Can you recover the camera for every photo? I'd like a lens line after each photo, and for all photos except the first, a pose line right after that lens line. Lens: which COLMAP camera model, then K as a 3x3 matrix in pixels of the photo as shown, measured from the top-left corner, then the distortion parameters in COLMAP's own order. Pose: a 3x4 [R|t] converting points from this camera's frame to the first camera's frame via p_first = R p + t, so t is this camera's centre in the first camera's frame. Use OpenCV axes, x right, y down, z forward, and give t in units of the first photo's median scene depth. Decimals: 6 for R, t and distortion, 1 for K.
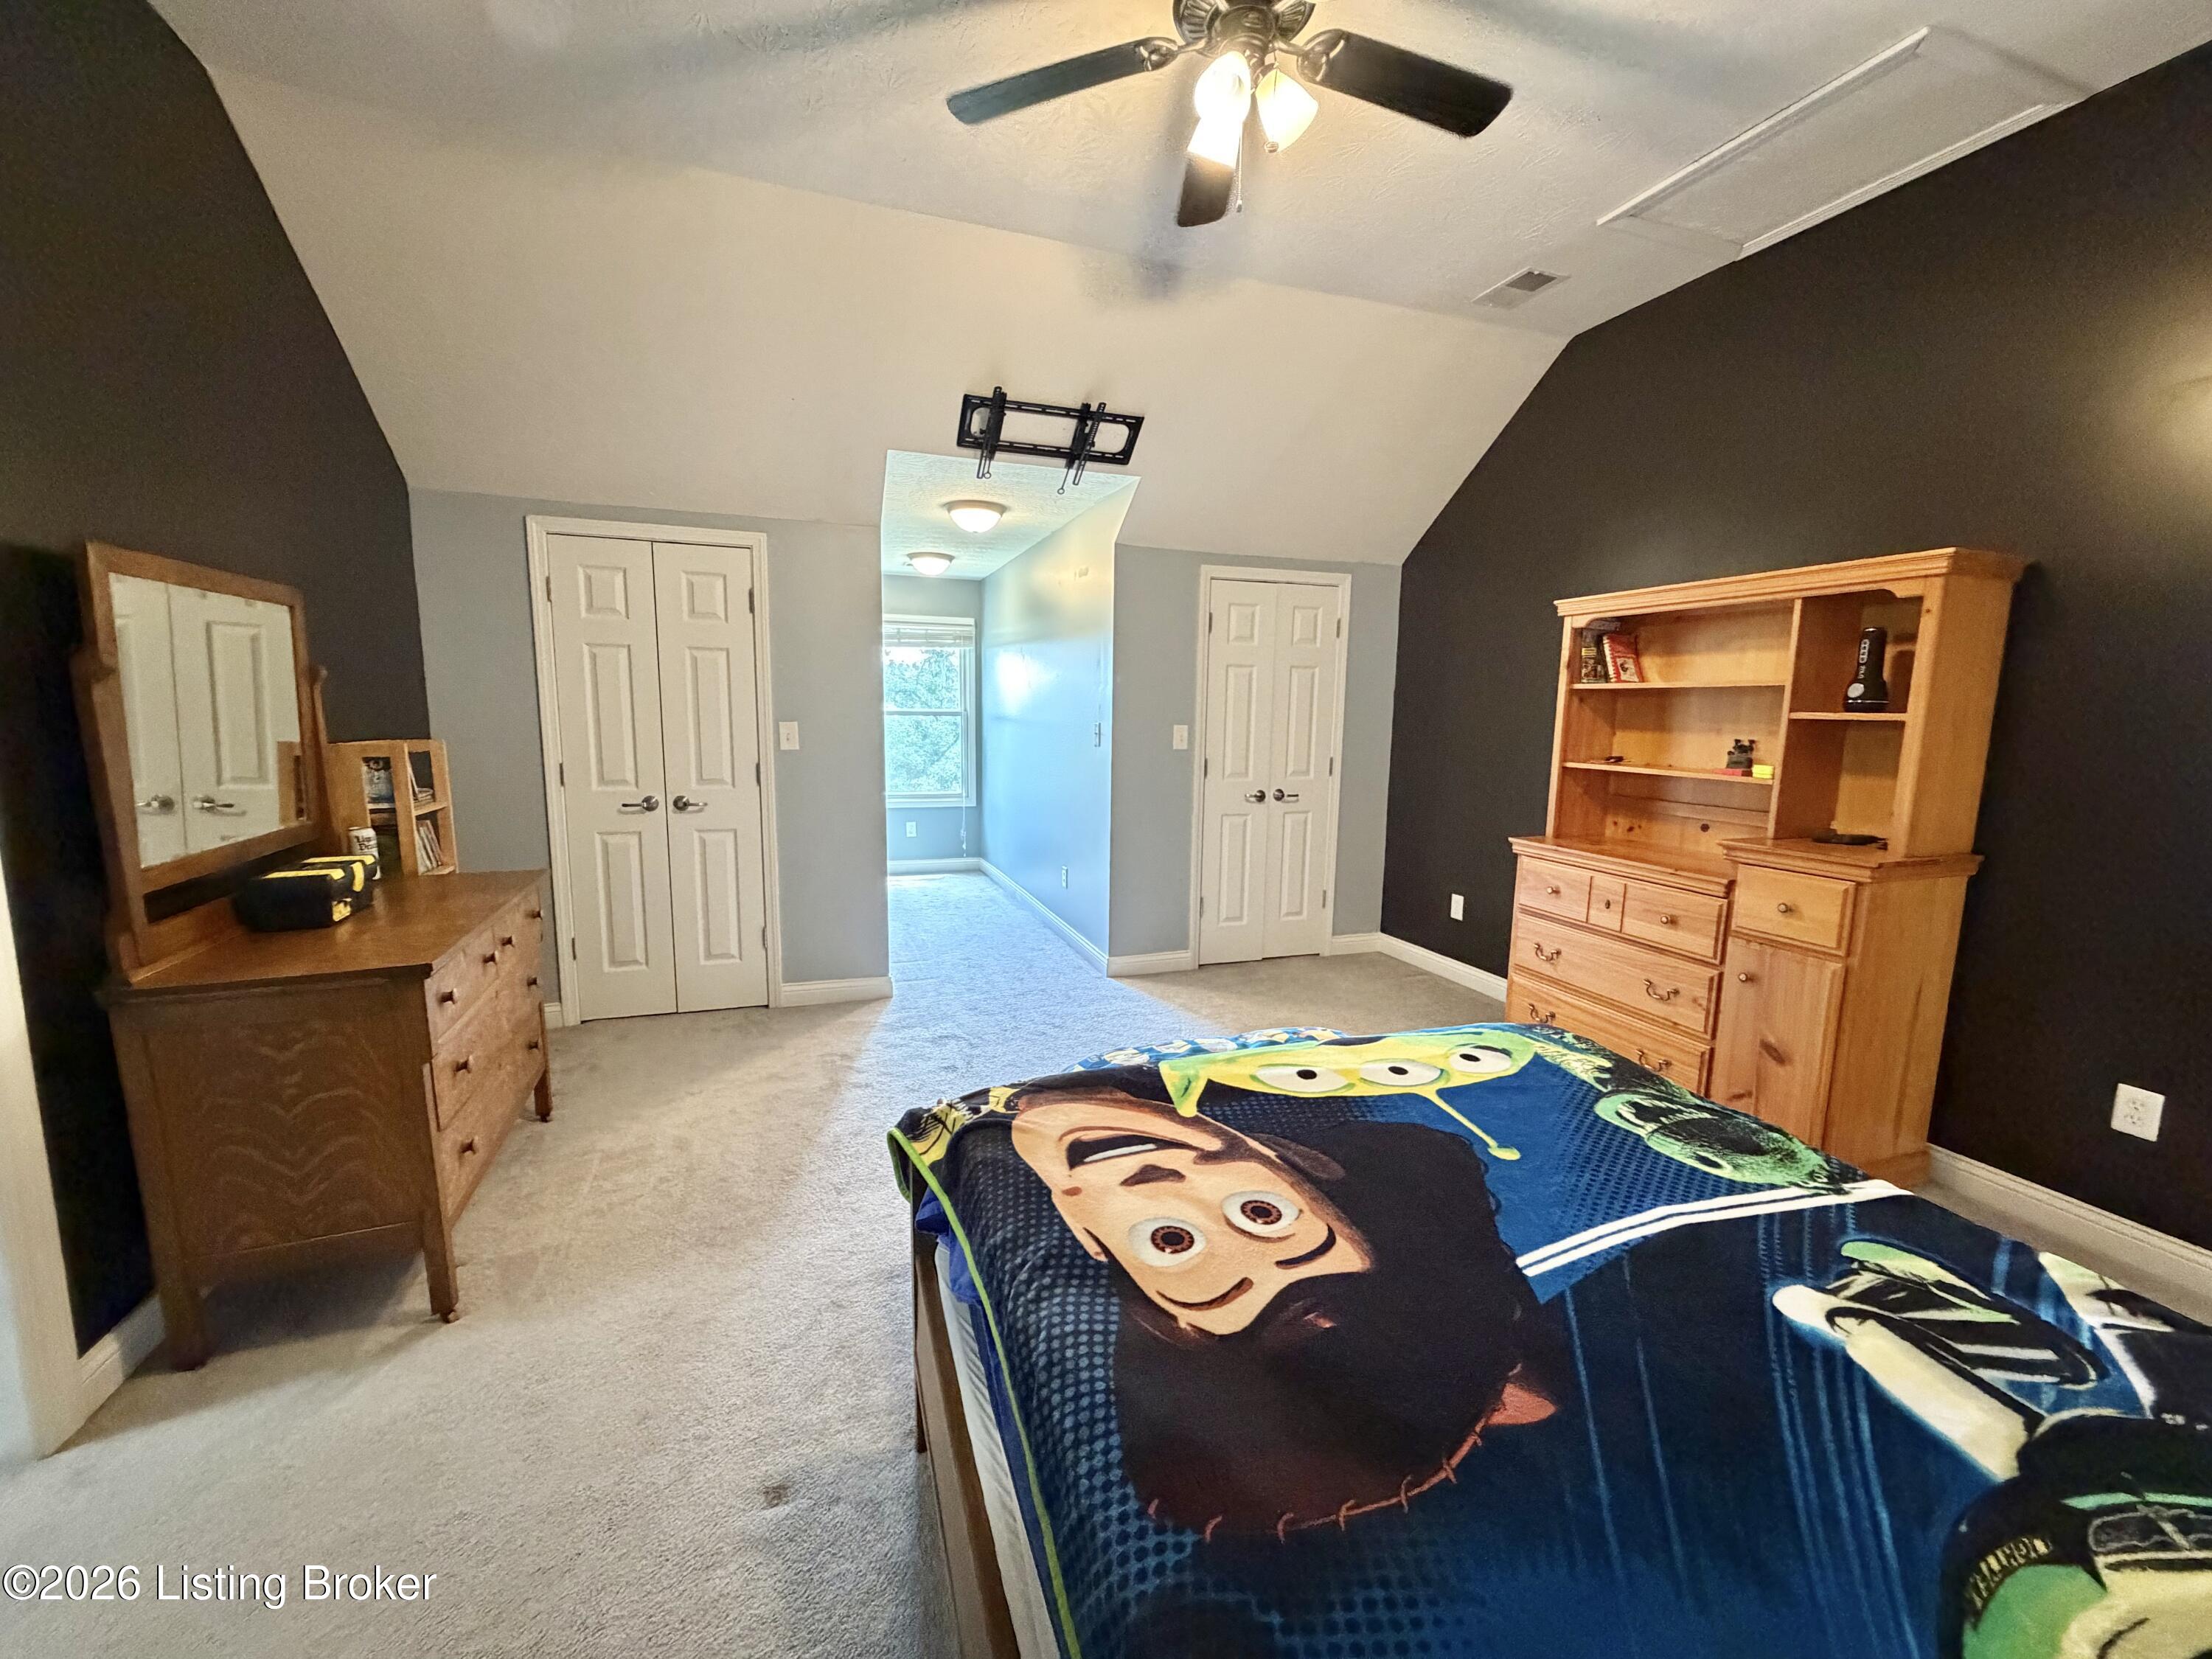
lens RADIAL K [[880.2, 0, 1086.8], [0, 880.2, 829.0], [0, 0, 1]] dist [-0.000074, 0.000002]
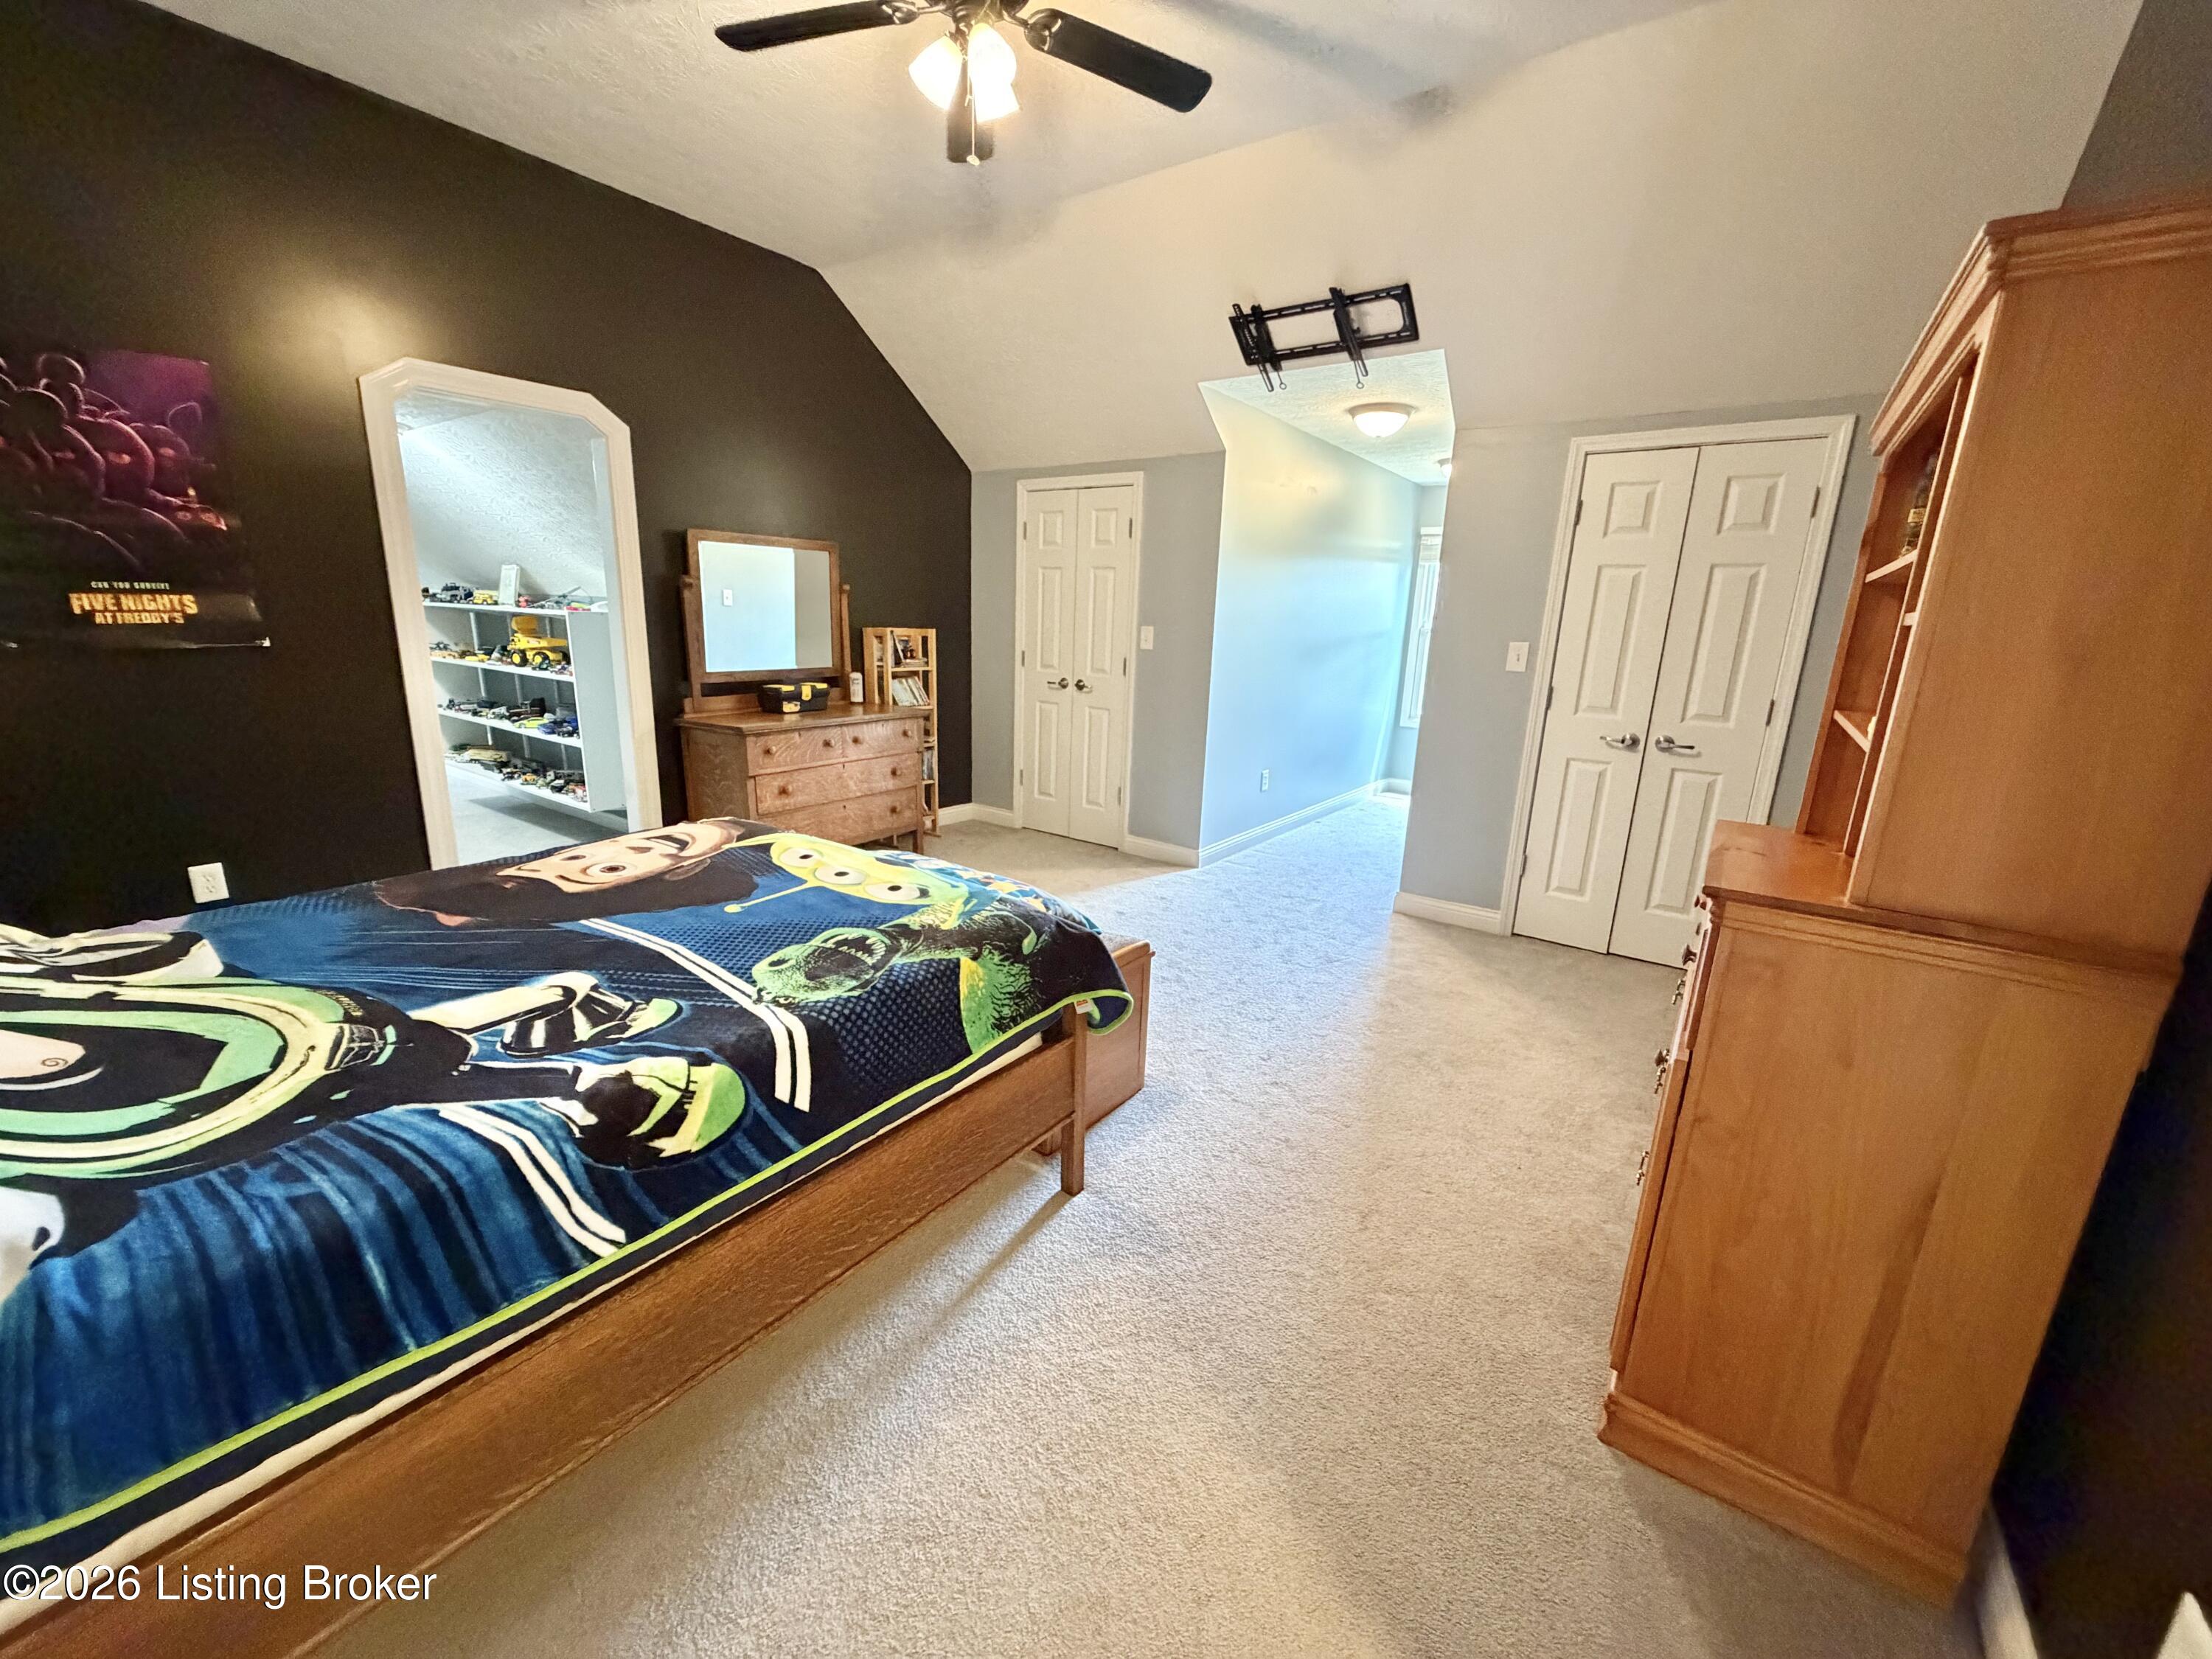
lens RADIAL K [[880.2, 0, 1106.9], [0, 880.2, 831.8], [0, 0, 1]] dist [-0.000074, 0.000002]
pose [[0.573222, 0.200715, -0.794437, 1.549012], [-0.136944, 0.979366, 0.148625, -0.033614], [0.807876, 0.023598, 0.588880, 0.530264]]
